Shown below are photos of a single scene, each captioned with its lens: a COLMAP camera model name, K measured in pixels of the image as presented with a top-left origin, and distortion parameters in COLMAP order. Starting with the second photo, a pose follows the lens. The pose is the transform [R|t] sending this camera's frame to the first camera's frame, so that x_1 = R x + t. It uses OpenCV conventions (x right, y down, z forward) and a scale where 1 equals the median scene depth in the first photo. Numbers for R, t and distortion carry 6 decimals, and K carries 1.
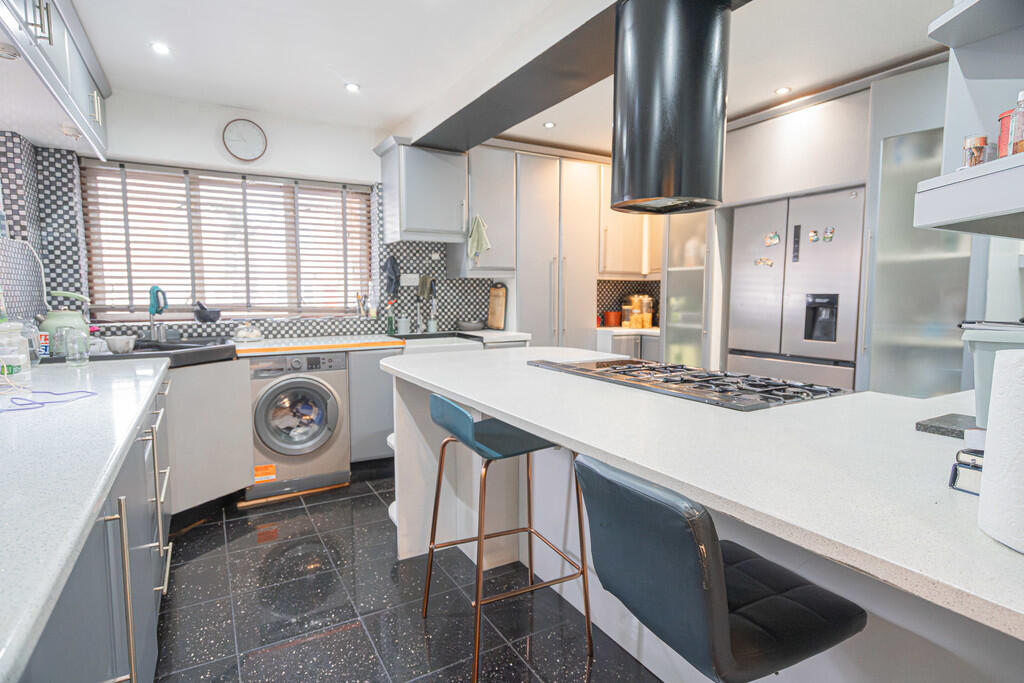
lens RADIAL K [[536.2, 0, 506.7], [0, 536.2, 343.2], [0, 0, 1]] dist [0.008225, 0.002016]
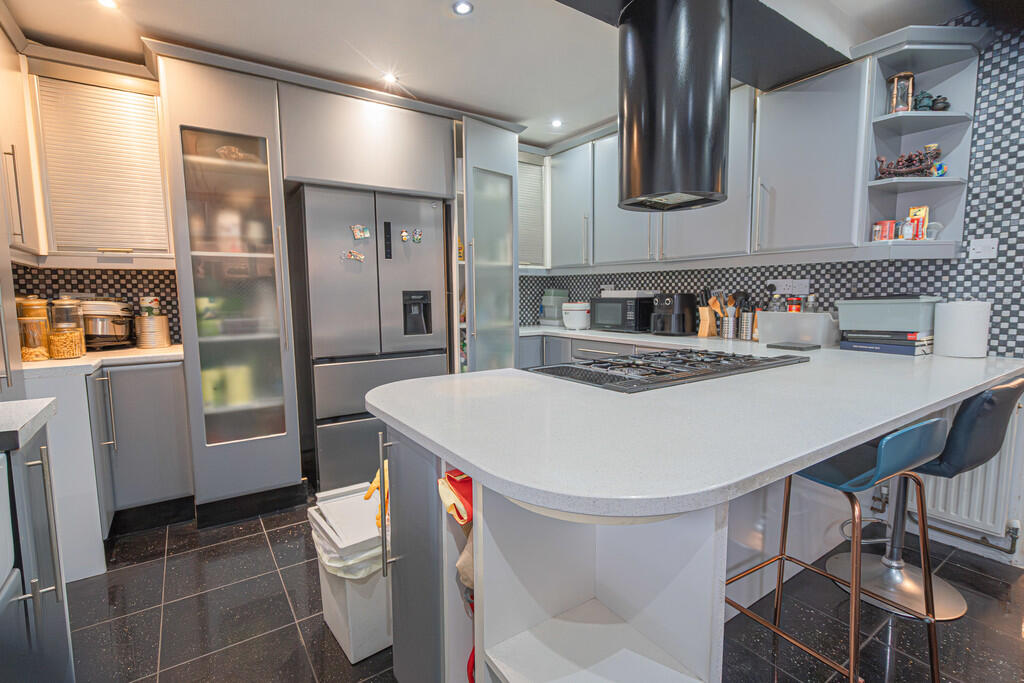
lens RADIAL K [[485.9, 0, 510.4], [0, 485.9, 339.9], [0, 0, 1]] dist [-0.005198, -0.000146]
pose [[-0.063193, -0.091155, 0.993830, -0.371556], [0.099839, 0.990247, 0.097175, -0.065272], [-0.992995, 0.105364, -0.053476, 0.810822]]
